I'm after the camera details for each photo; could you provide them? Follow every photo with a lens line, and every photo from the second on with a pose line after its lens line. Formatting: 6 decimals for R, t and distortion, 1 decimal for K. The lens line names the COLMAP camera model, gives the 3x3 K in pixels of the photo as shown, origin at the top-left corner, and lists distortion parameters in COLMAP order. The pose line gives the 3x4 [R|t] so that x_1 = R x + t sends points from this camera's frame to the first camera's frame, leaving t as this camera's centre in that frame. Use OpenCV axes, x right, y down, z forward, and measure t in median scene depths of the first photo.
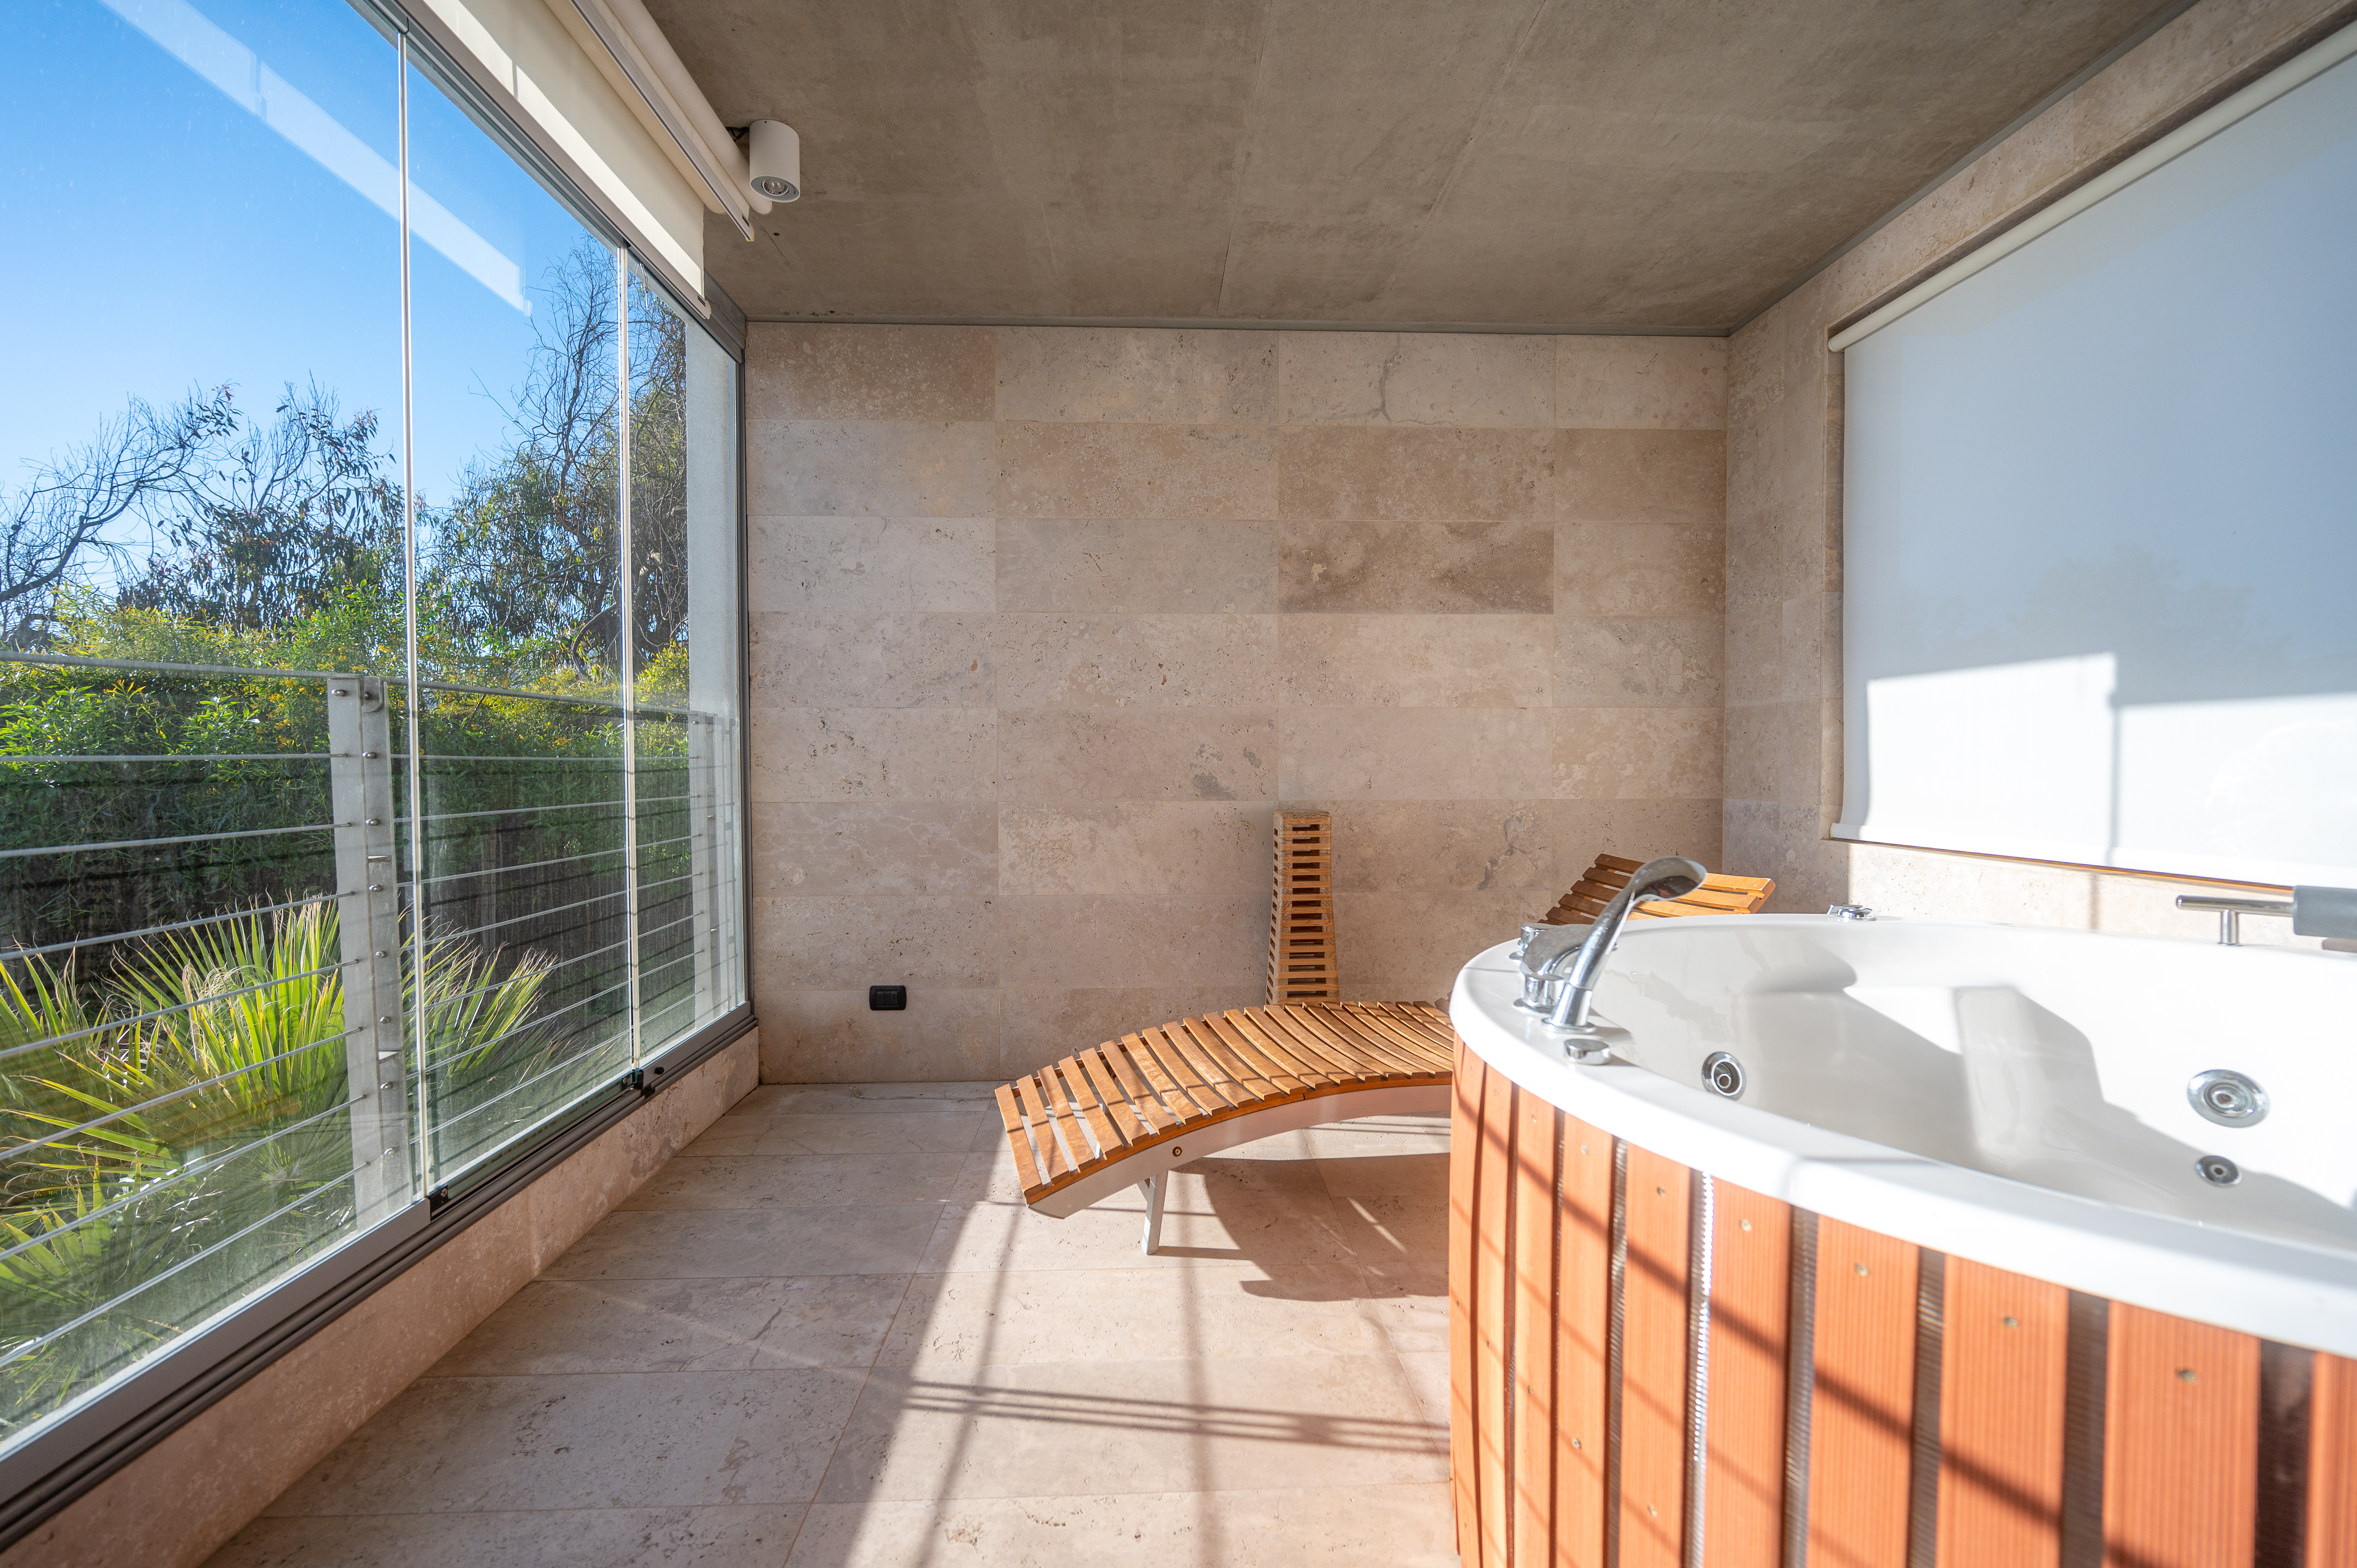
lens RADIAL K [[1011.0, 0, 1164.2], [0, 1011.0, 789.4], [0, 0, 1]] dist [0.000361, 0.000132]
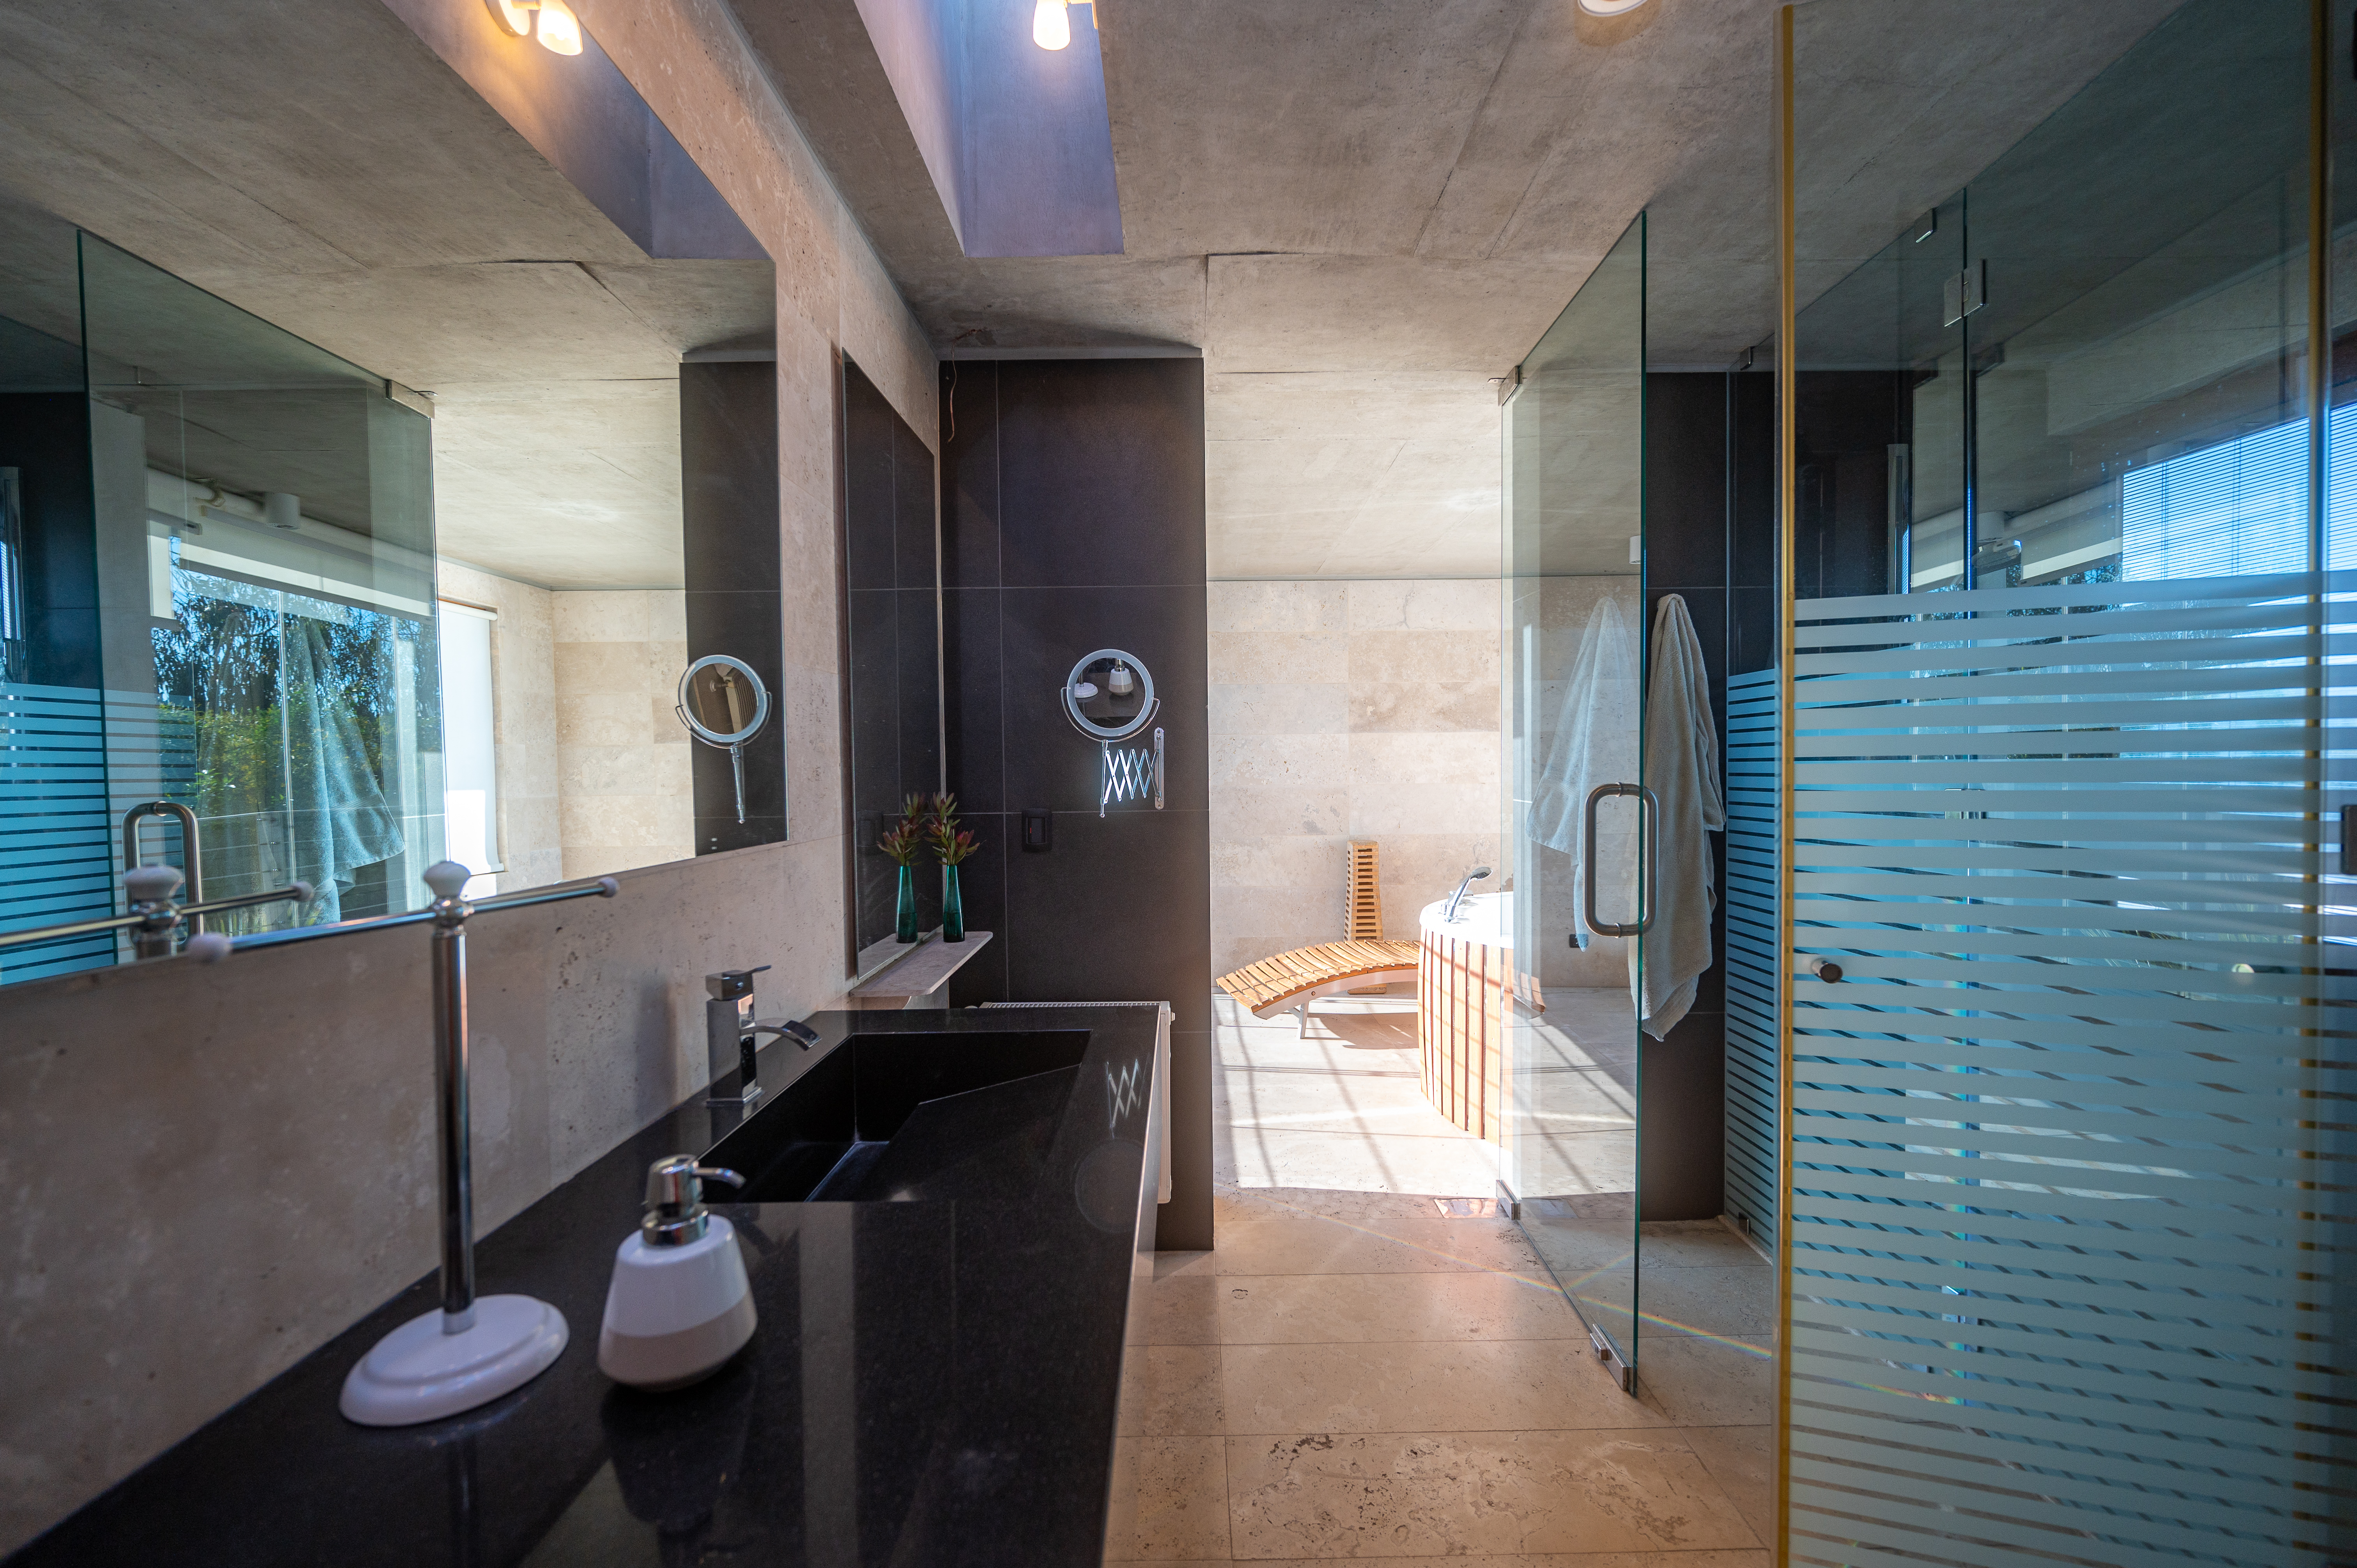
lens RADIAL K [[1011.0, 0, 1194.1], [0, 1011.0, 780.7], [0, 0, 1]] dist [0.000361, 0.000132]
pose [[0.999946, -0.003604, -0.009781, -0.151291], [0.003483, 0.999917, -0.012370, -0.066192], [0.009825, 0.012335, 0.999876, -0.845026]]
